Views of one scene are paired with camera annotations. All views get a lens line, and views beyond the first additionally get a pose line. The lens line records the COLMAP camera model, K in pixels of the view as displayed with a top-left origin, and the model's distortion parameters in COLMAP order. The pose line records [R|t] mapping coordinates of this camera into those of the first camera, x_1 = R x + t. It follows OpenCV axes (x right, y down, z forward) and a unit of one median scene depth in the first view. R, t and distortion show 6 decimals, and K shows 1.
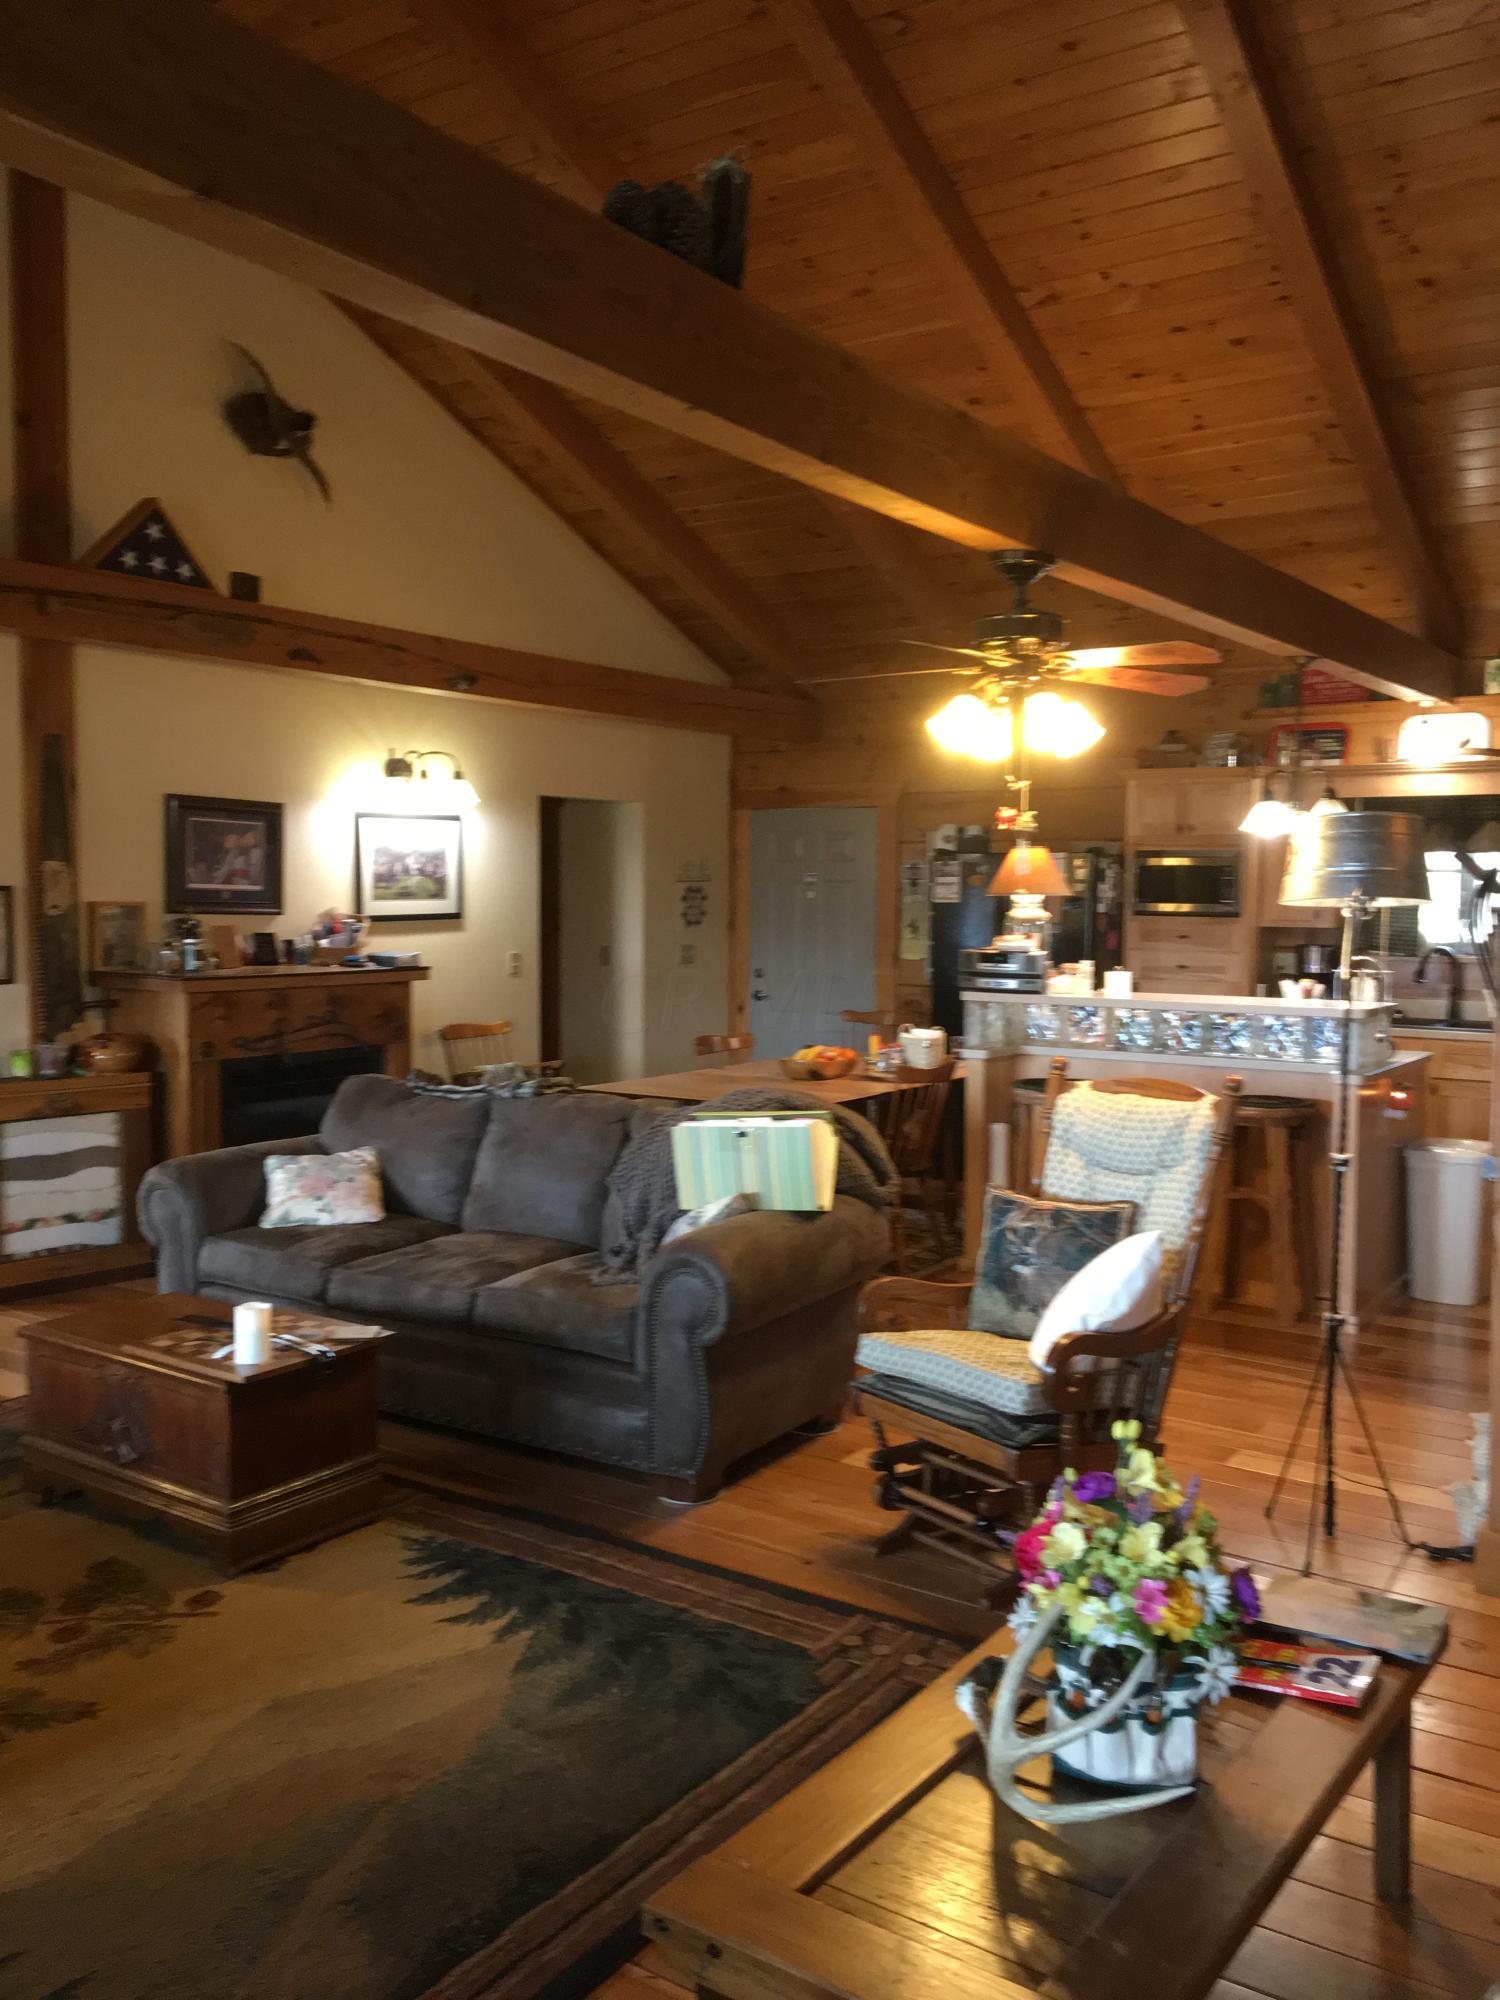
lens RADIAL K [[1698.8, 0, 747.9], [0, 1698.8, 1000.2], [0, 0, 1]] dist [0.069533, -0.017086]
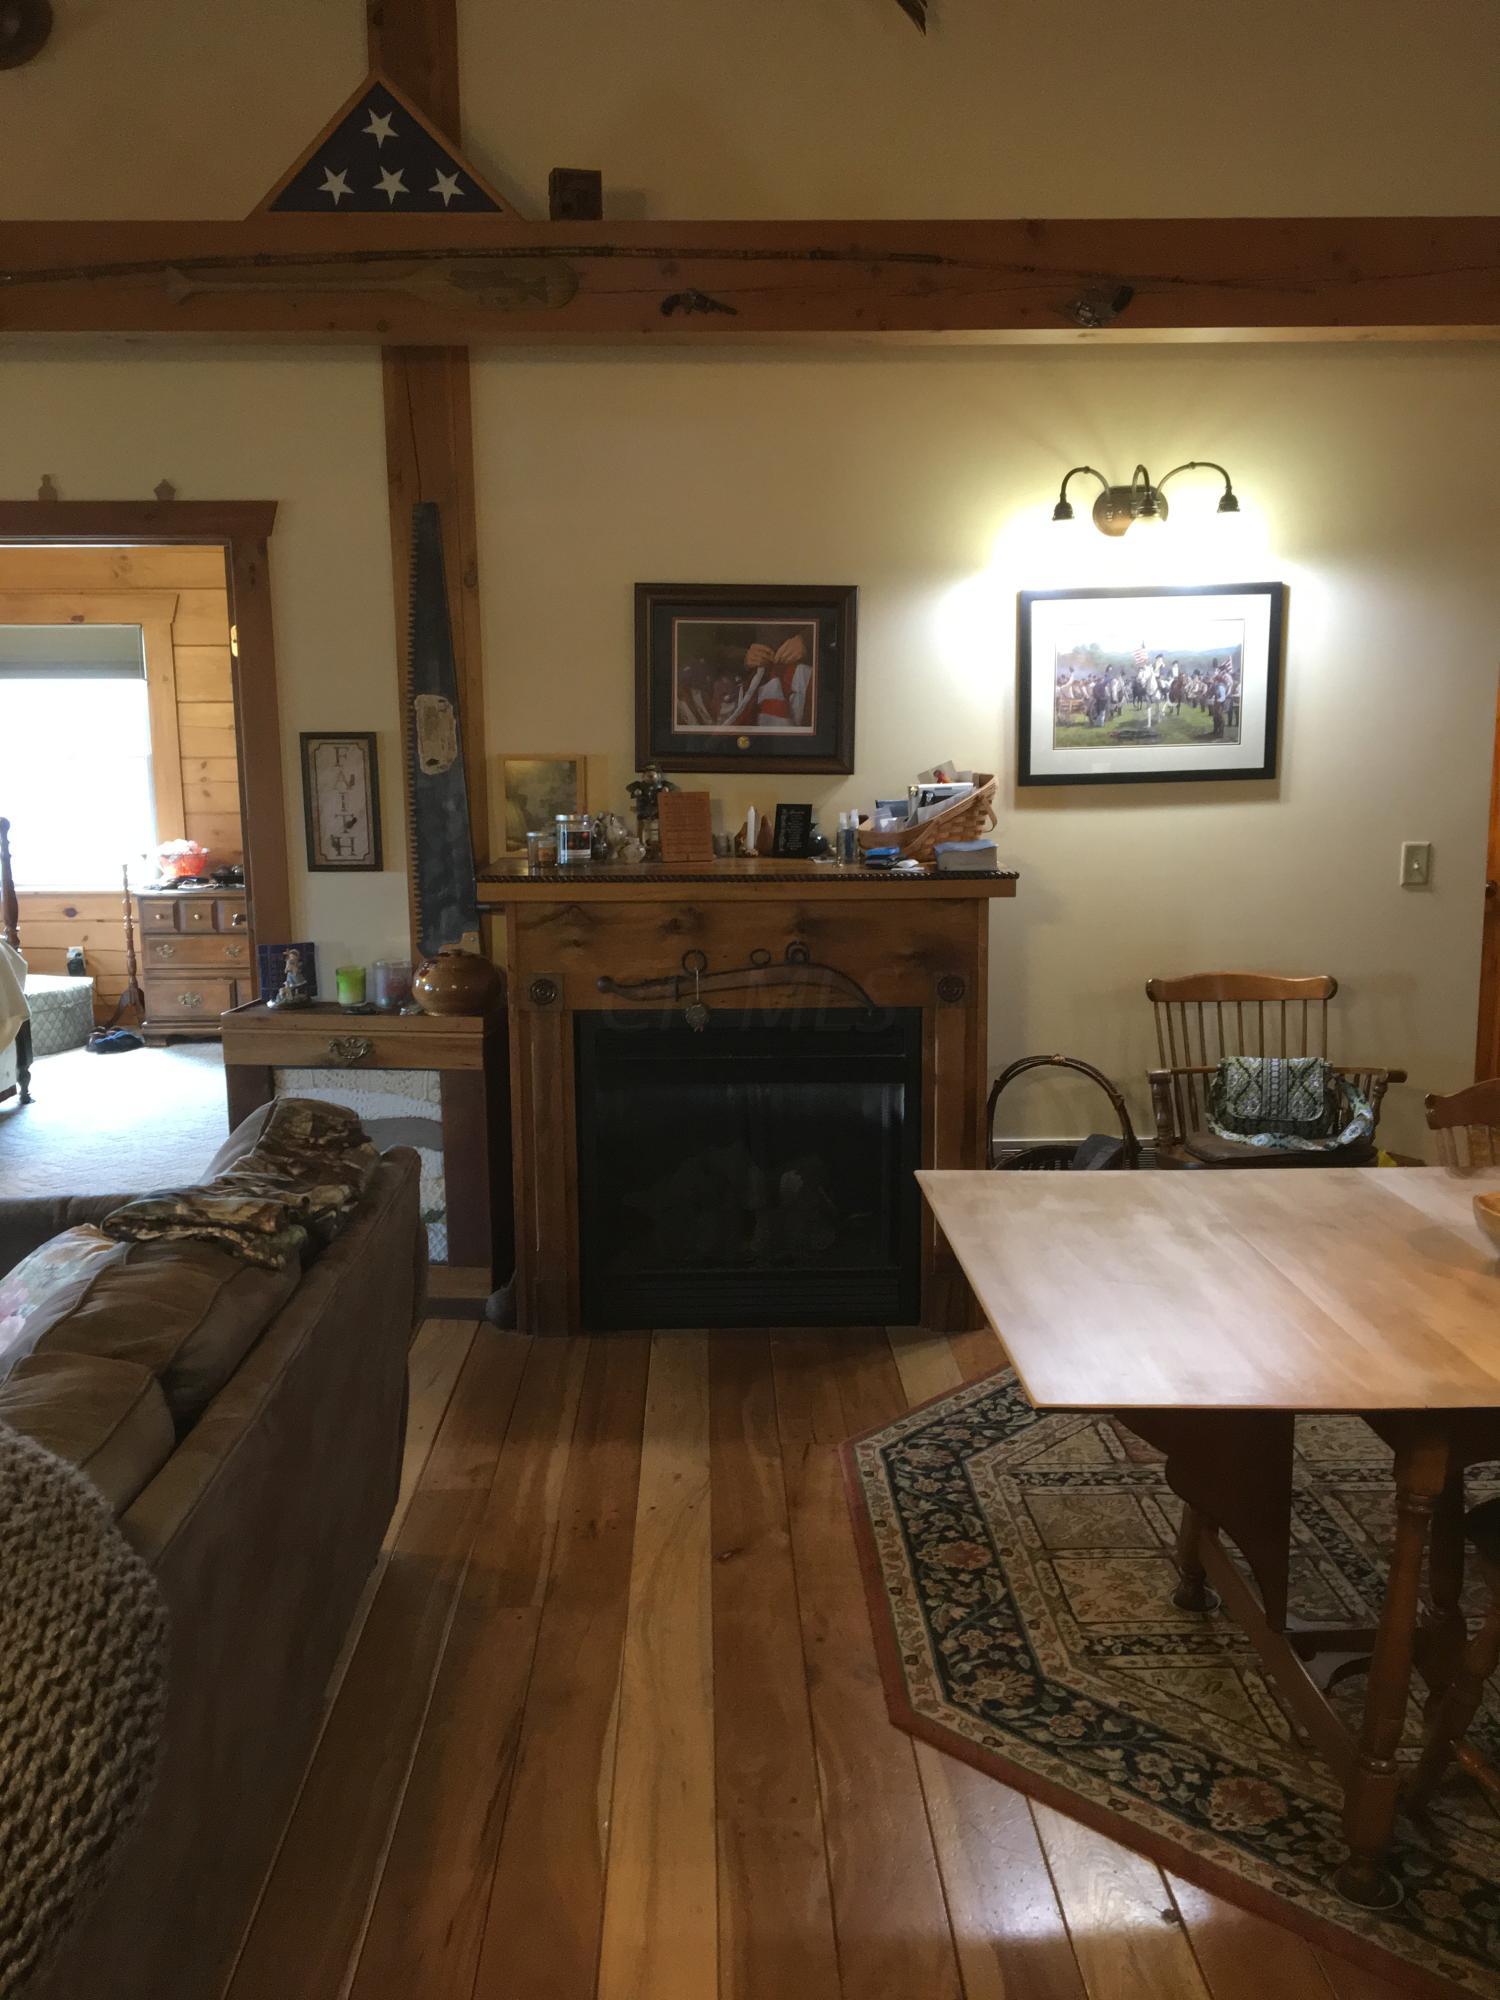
lens RADIAL K [[1698.8, 0, 743.9], [0, 1698.8, 999.6], [0, 0, 1]] dist [0.069533, -0.017086]
pose [[0.573460, 0.117034, -0.810831, 0.212976], [-0.040691, 0.992591, 0.114490, -0.039486], [0.818222, -0.032661, 0.573973, 0.641970]]
